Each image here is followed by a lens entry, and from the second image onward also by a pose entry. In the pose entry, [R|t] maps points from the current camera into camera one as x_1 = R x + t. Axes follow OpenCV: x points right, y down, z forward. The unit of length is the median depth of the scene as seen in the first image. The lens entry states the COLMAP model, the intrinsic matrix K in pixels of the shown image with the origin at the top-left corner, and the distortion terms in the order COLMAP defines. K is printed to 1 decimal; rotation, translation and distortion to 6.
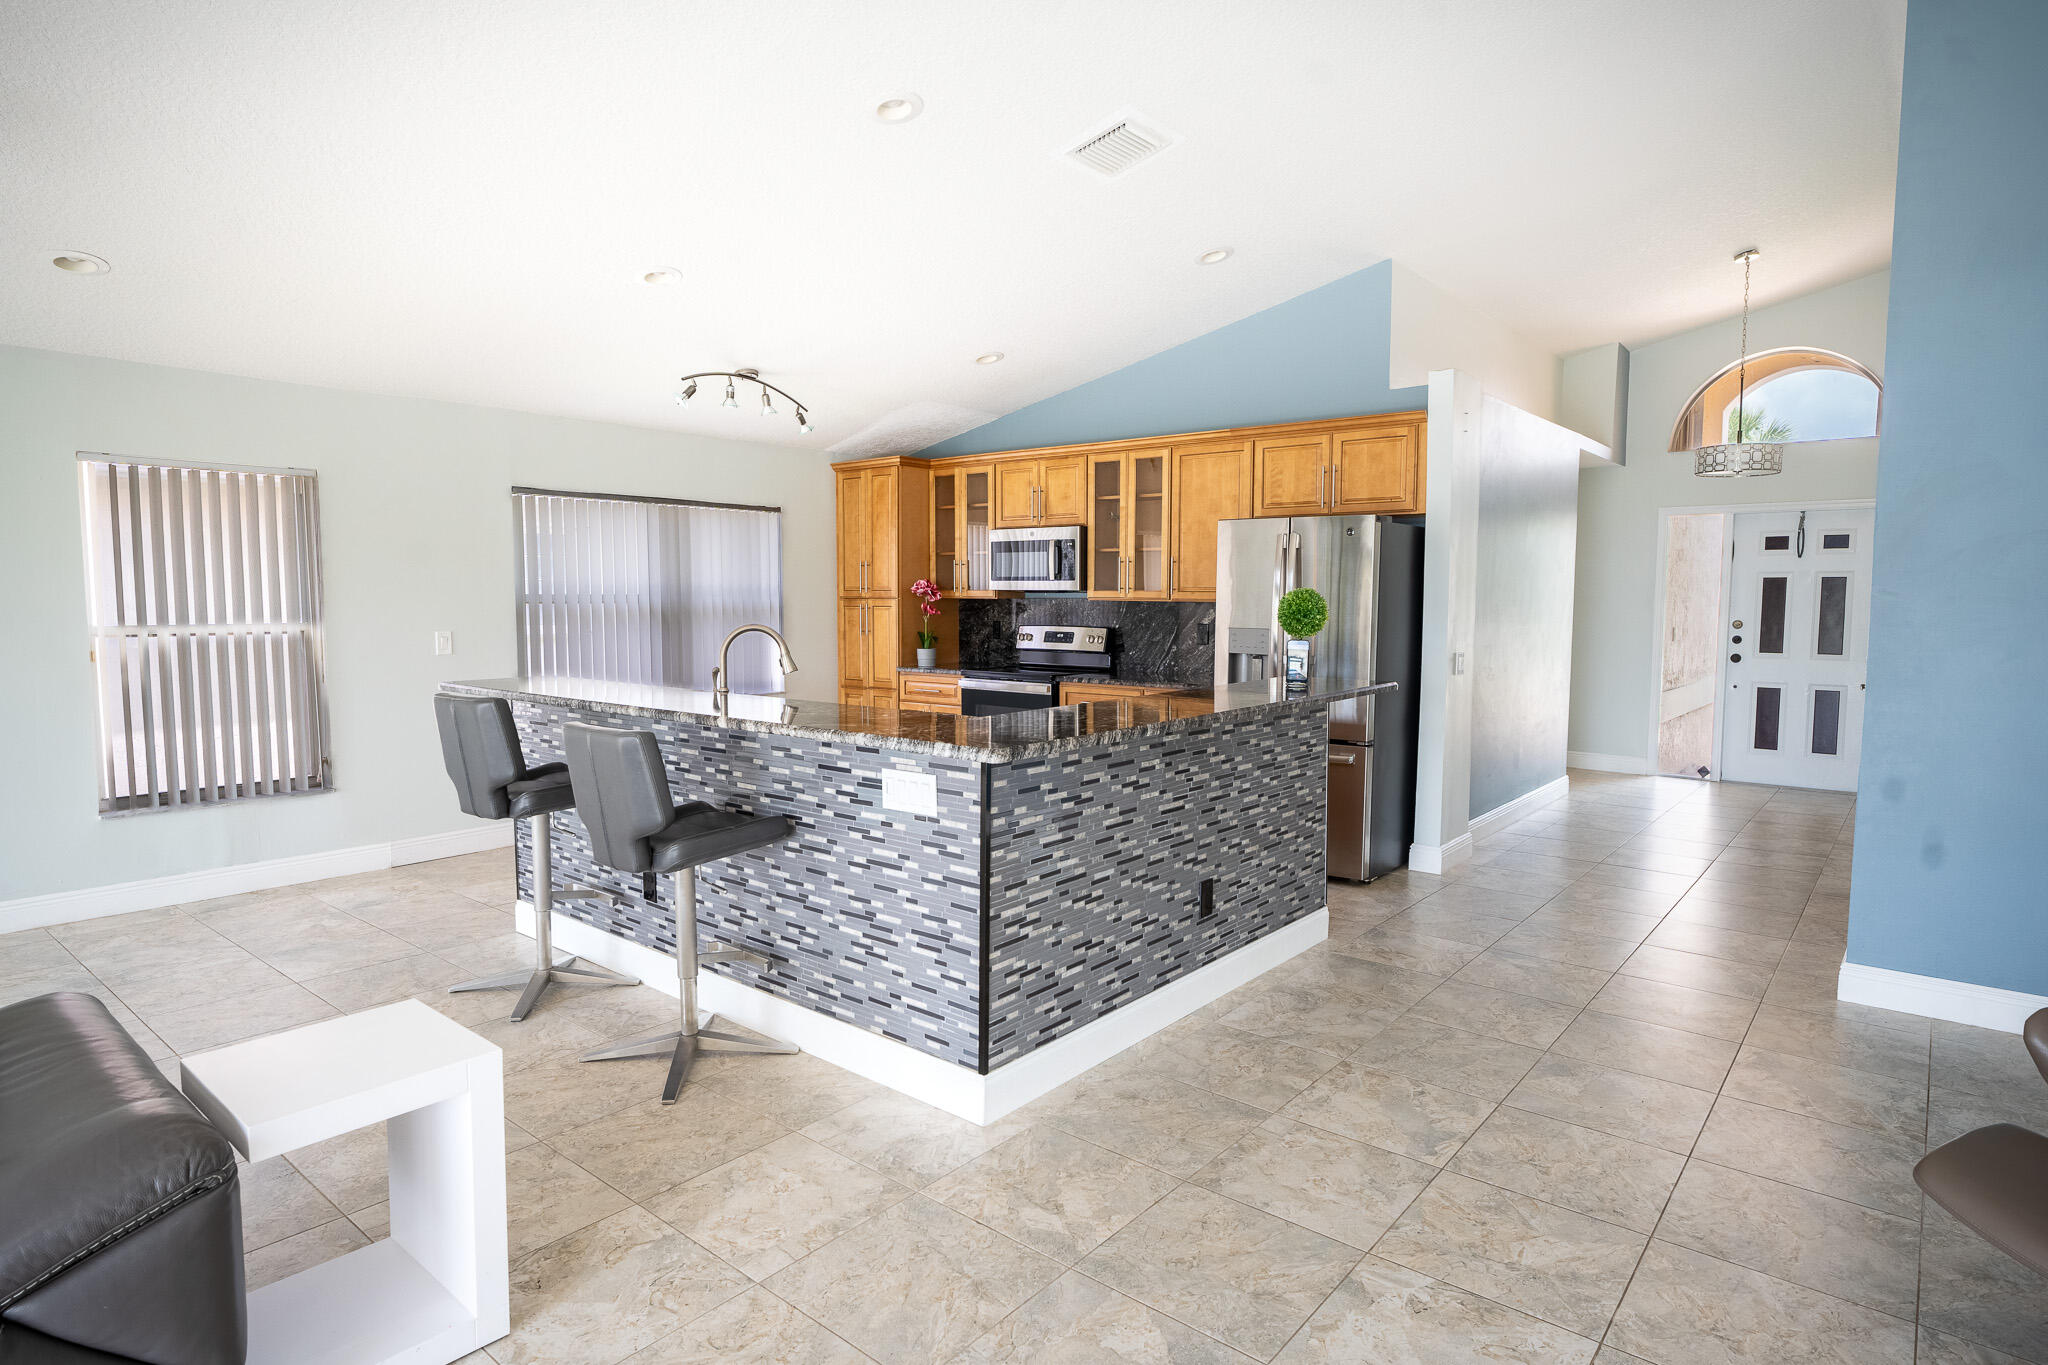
lens RADIAL K [[1106.0, 0, 1027.2], [0, 1106.0, 678.4], [0, 0, 1]] dist [-0.008295, 0.003648]
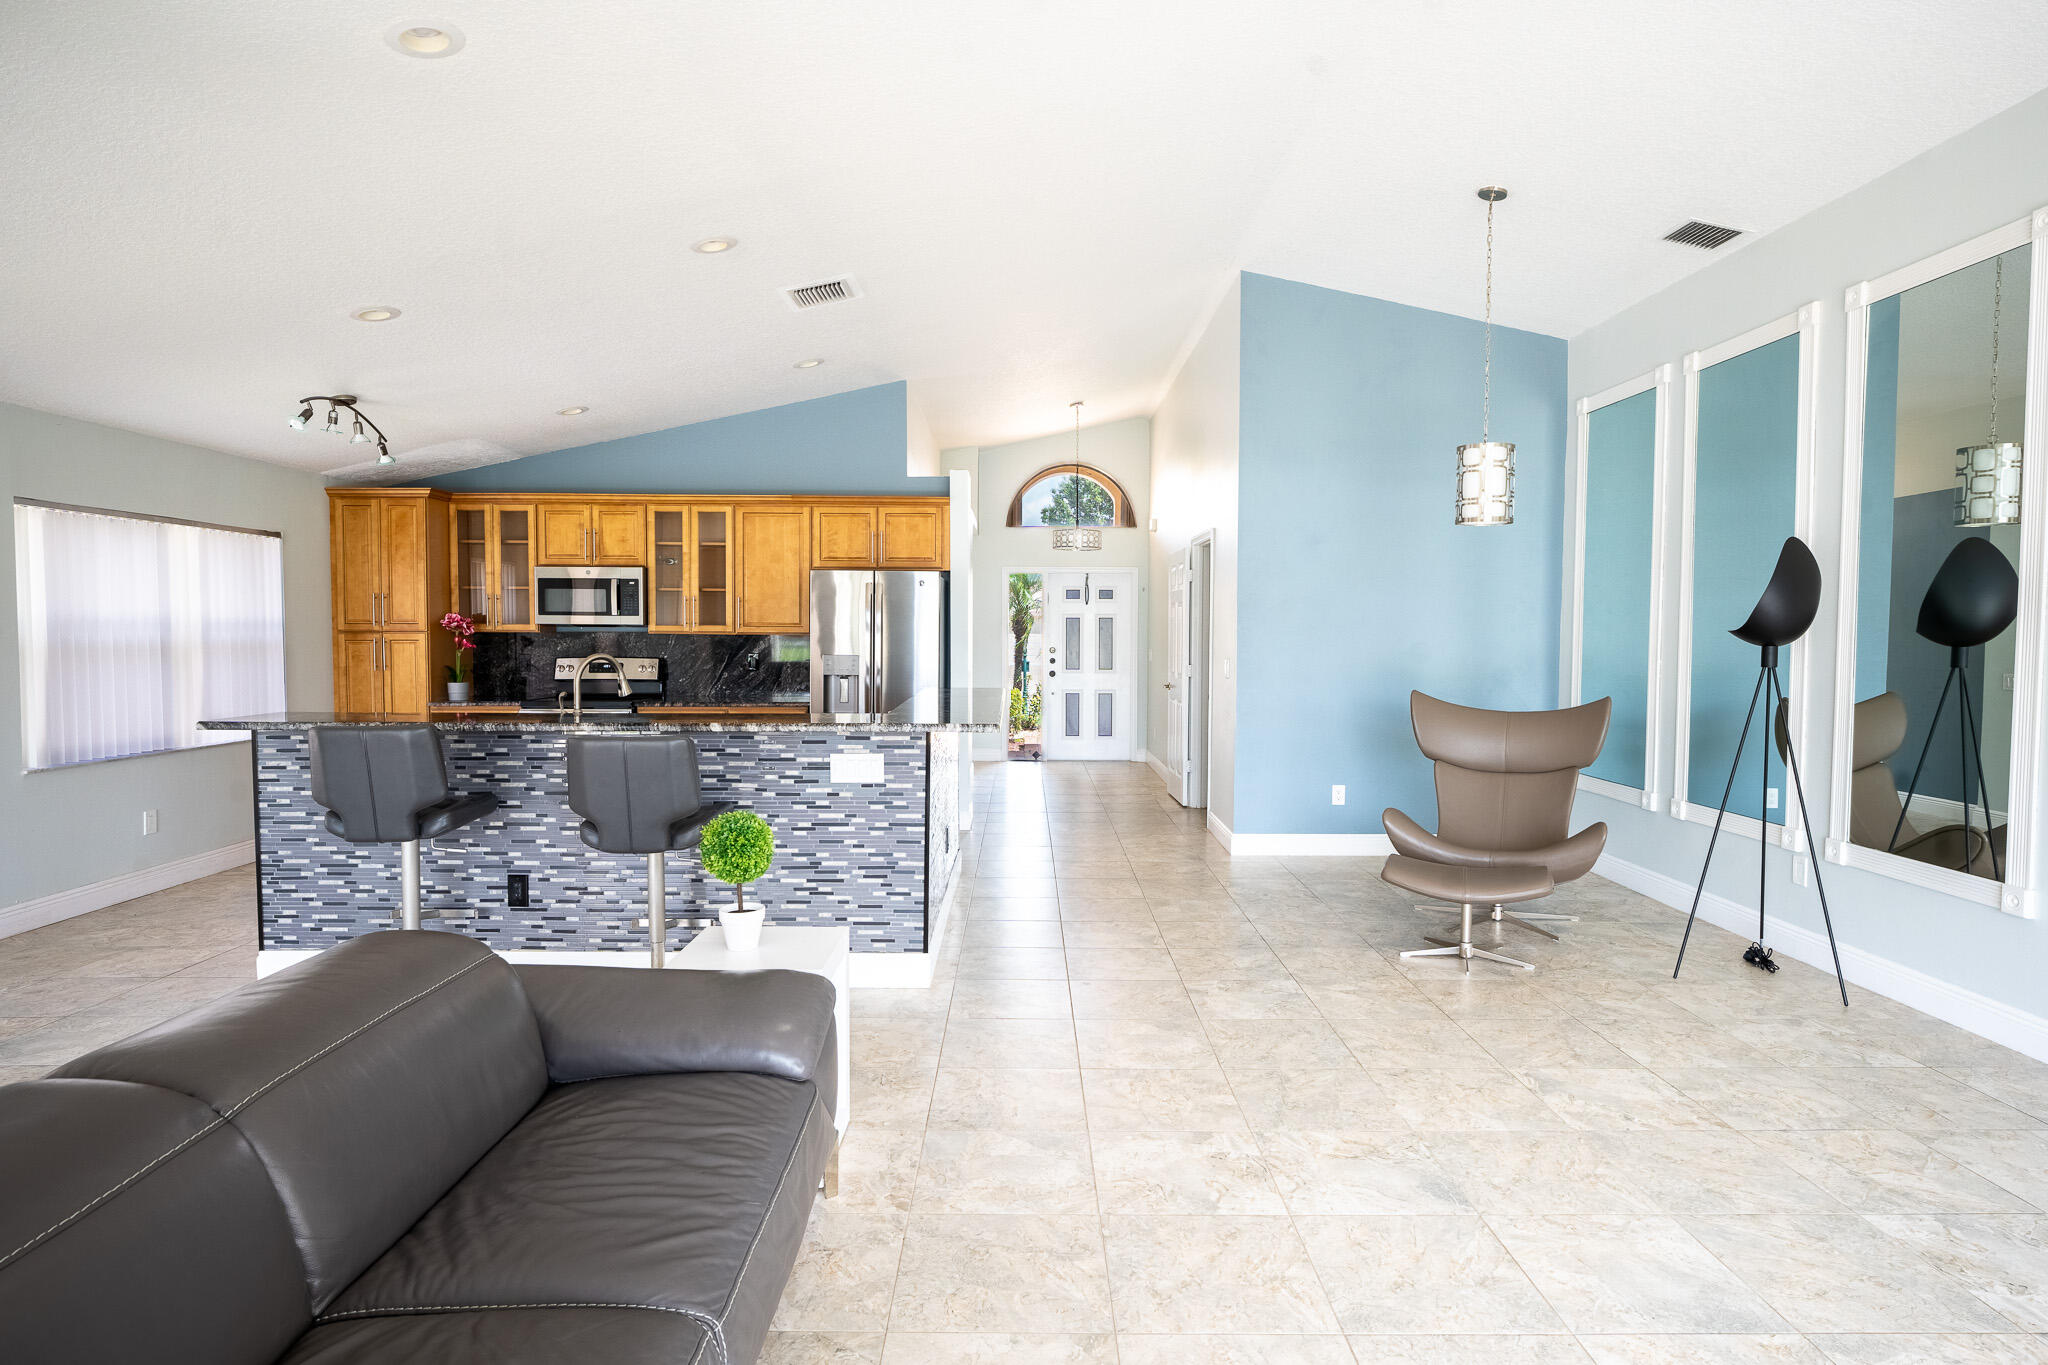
lens RADIAL K [[1106.0, 0, 1026.6], [0, 1106.0, 682.2], [0, 0, 1]] dist [-0.008295, 0.003648]
pose [[0.766662, -0.028747, 0.641407, -0.393978], [0.046554, 0.998857, -0.010877, 0.008642], [-0.640361, 0.038199, 0.767123, -0.105053]]
